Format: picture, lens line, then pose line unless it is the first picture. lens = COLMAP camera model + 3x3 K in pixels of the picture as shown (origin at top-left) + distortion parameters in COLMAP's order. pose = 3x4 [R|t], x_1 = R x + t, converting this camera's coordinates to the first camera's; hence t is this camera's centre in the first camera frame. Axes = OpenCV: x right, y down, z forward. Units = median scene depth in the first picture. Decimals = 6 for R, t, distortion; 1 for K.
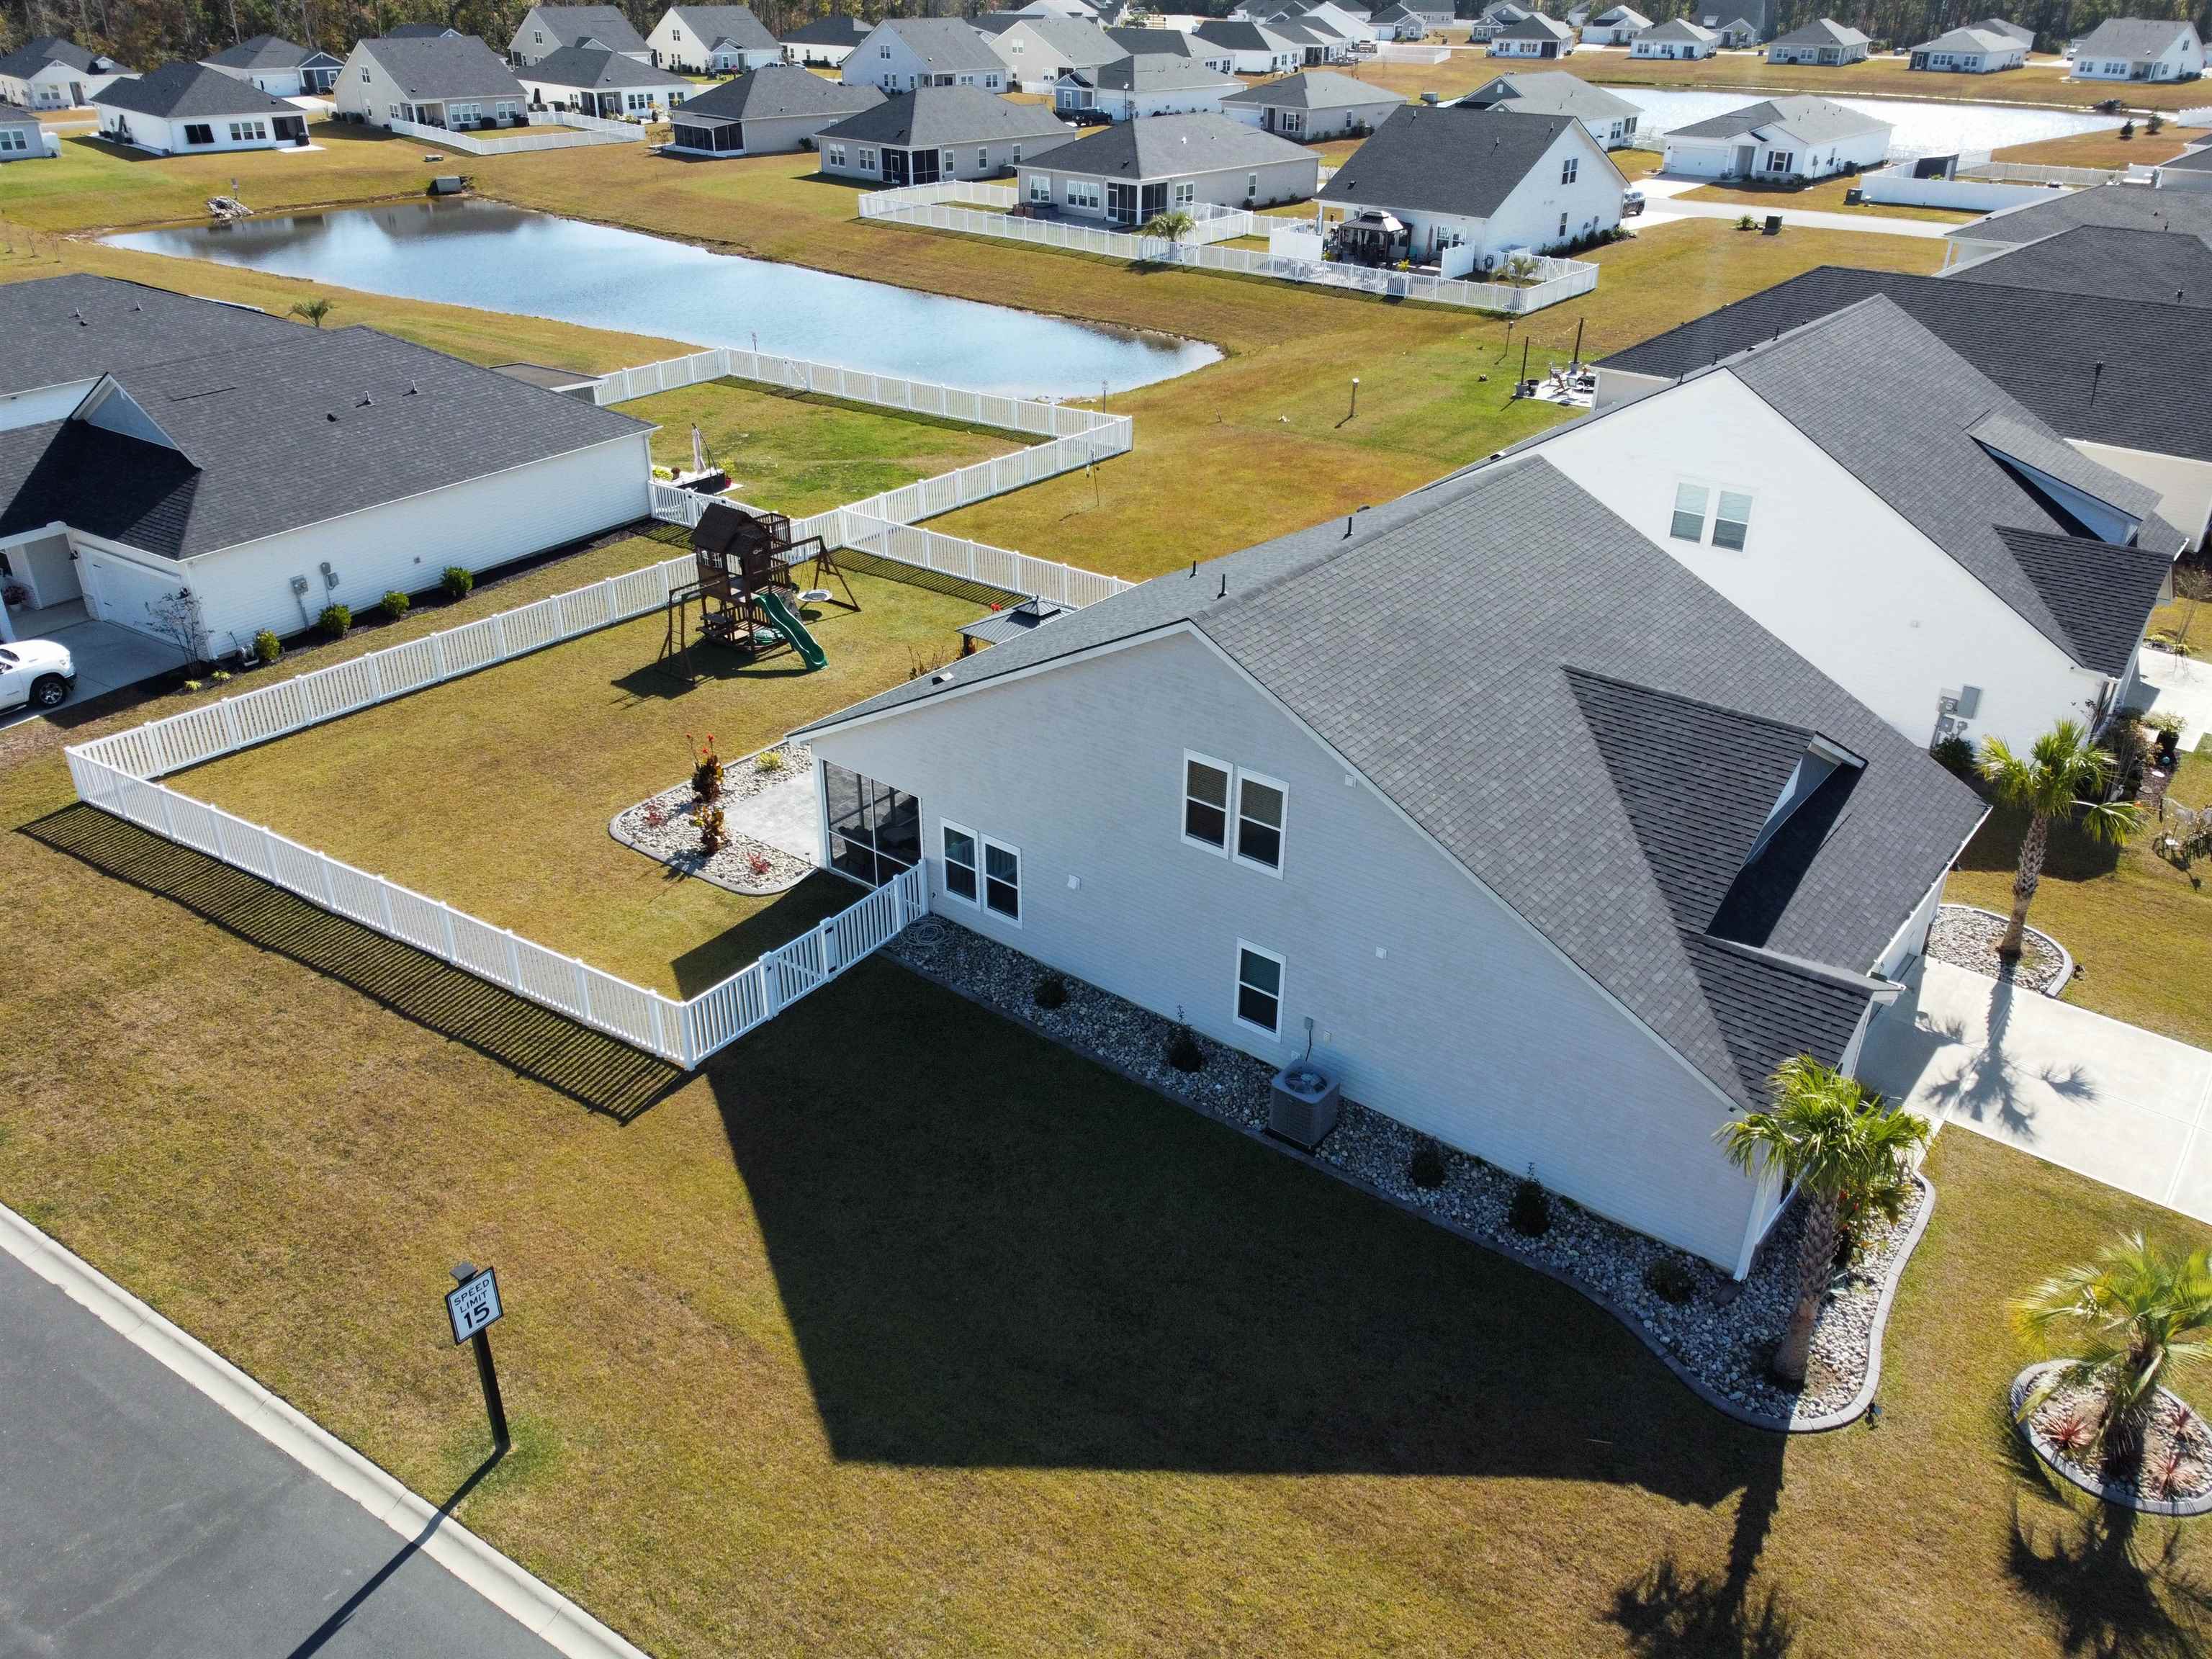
lens RADIAL K [[1664.5, 0, 1106.0], [0, 1664.5, 829.5], [0, 0, 1]] dist [-0.002411, -0.002642]
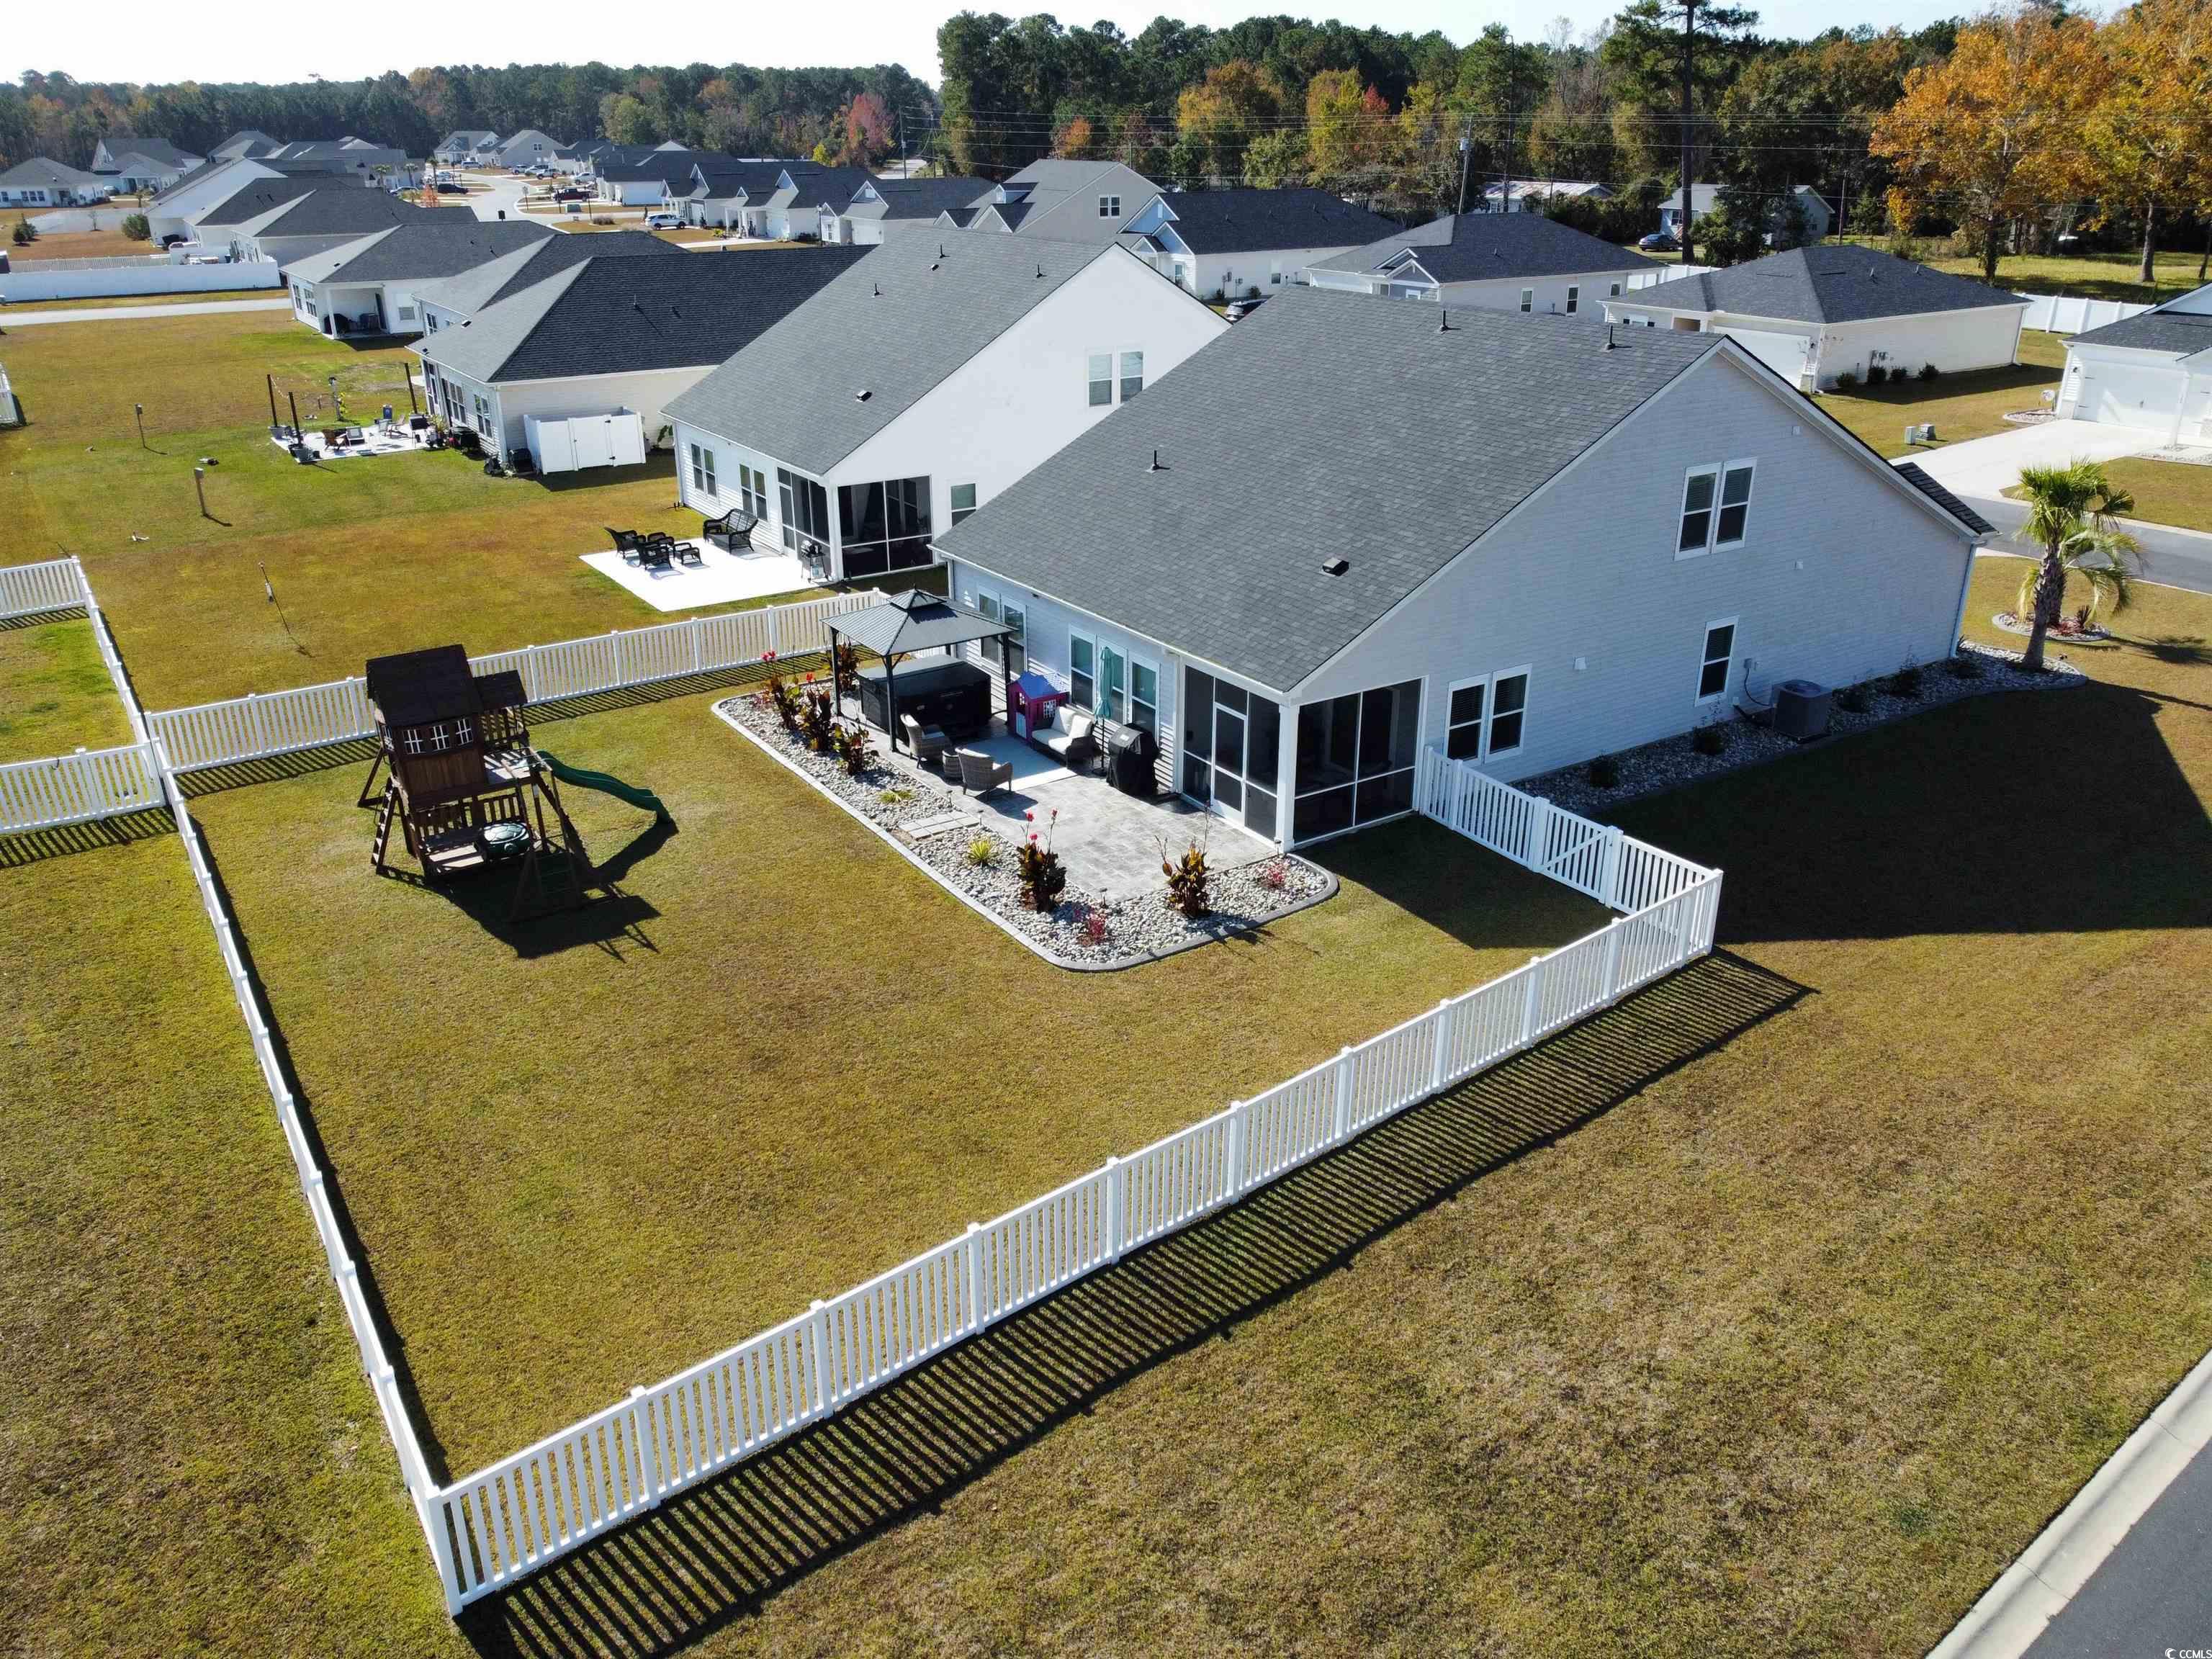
lens RADIAL K [[1664.5, 0, 1106.0], [0, 1664.5, 829.5], [0, 0, 1]] dist [-0.002411, -0.002642]
pose [[0.313391, -0.378632, 0.870875, -1.021311], [0.450485, 0.866593, 0.214660, -0.227033], [-0.835972, 0.325044, 0.442150, 0.805886]]
